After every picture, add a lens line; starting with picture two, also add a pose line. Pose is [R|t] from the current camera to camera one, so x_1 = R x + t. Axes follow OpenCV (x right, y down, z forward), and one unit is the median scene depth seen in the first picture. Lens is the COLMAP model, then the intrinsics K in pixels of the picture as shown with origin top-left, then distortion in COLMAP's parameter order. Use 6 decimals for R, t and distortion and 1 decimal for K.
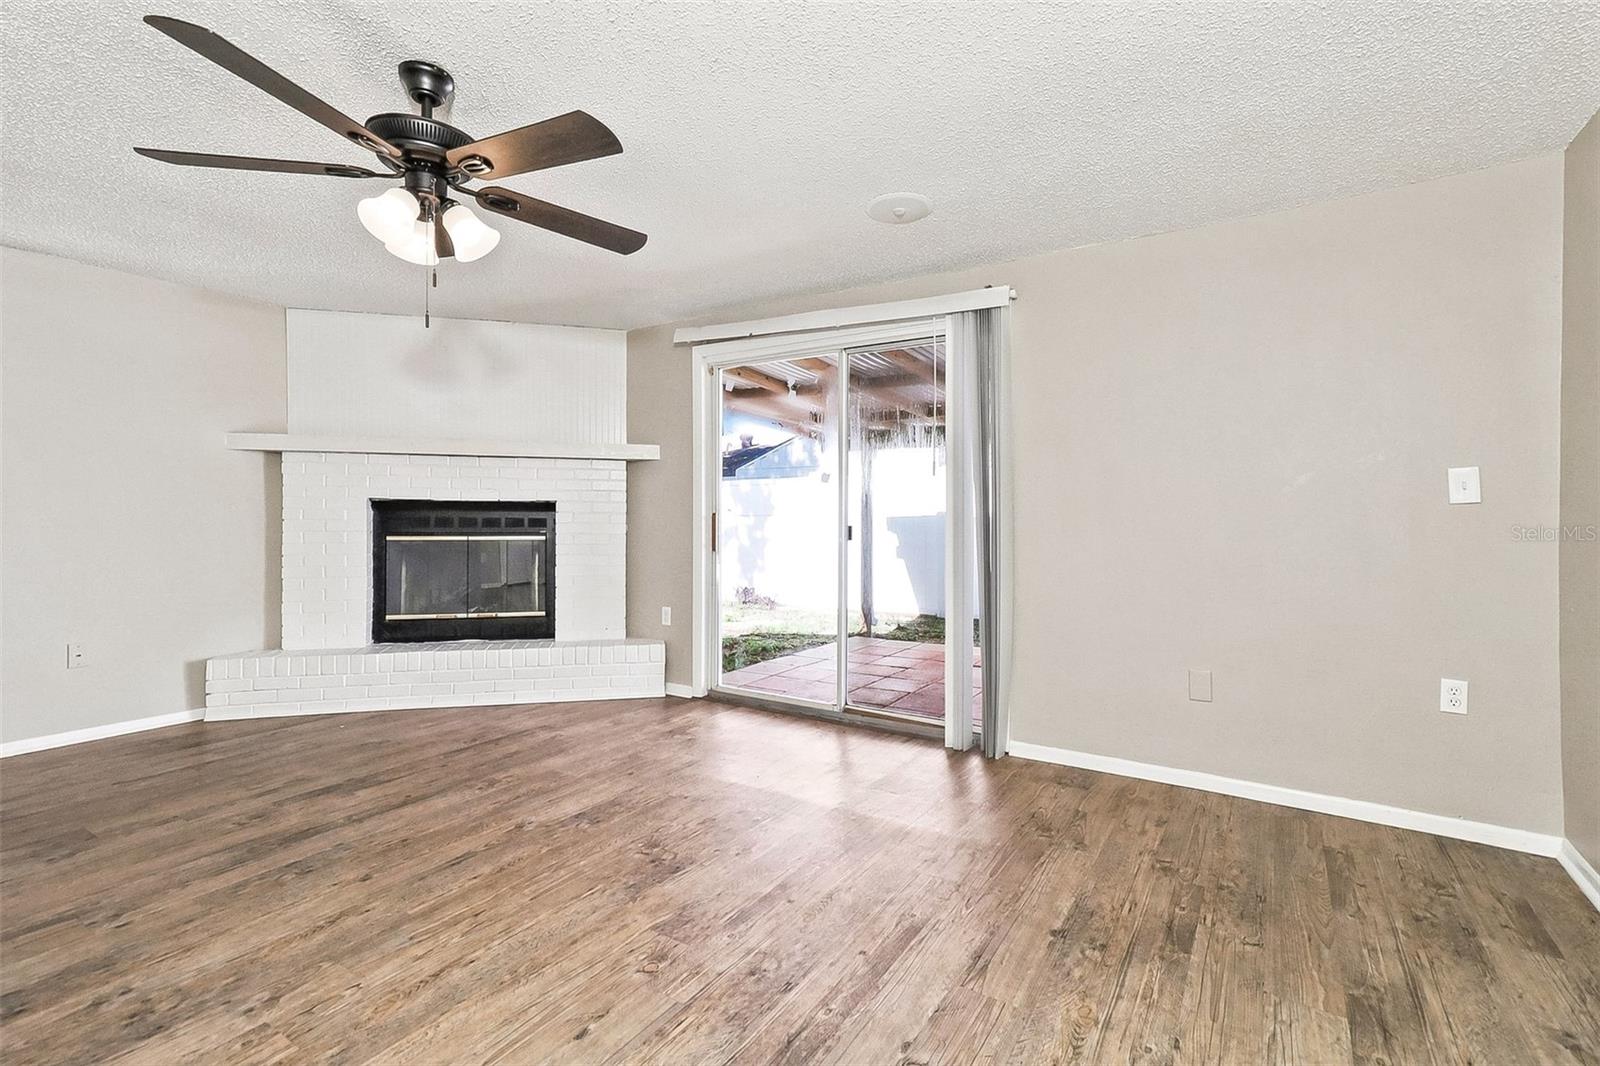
lens RADIAL K [[736.9, 0, 814.1], [0, 736.9, 519.6], [0, 0, 1]] dist [0.002260, 0.025448]
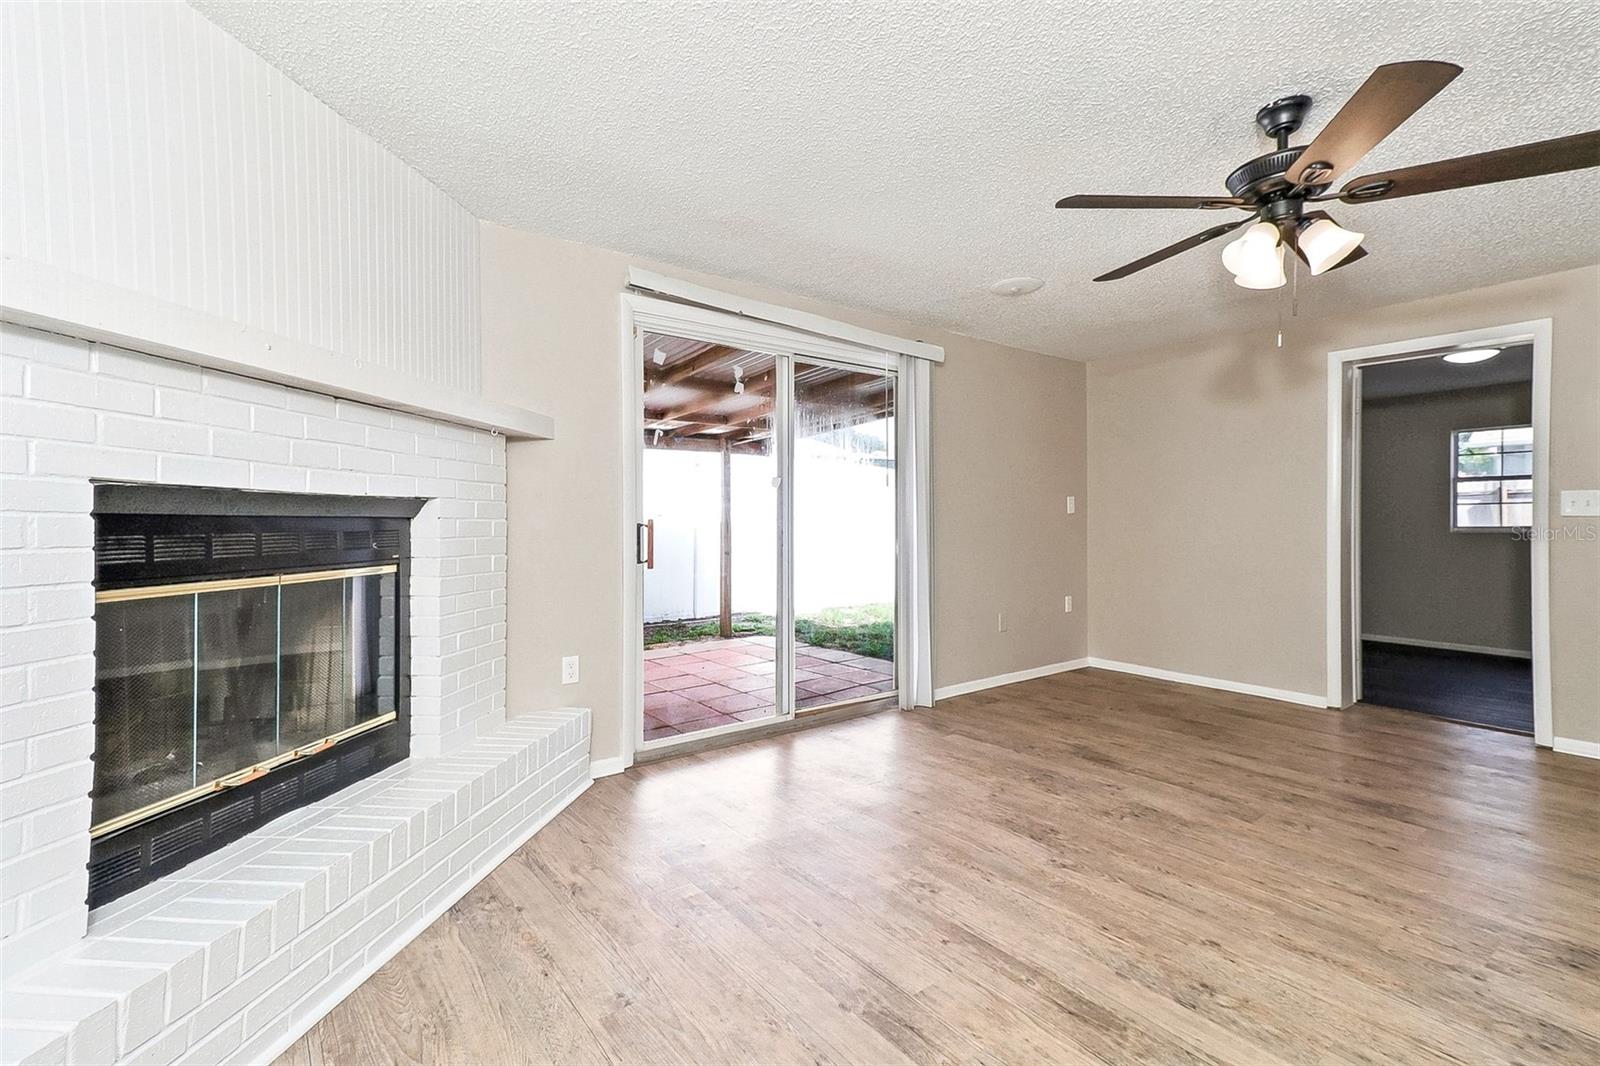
lens RADIAL K [[736.9, 0, 814.1], [0, 736.9, 519.6], [0, 0, 1]] dist [0.002260, 0.025448]
pose [[0.332911, -0.003315, 0.942953, -0.789460], [0.000760, 0.999994, 0.003247, -0.011417], [-0.942958, -0.000365, 0.332911, 0.575989]]
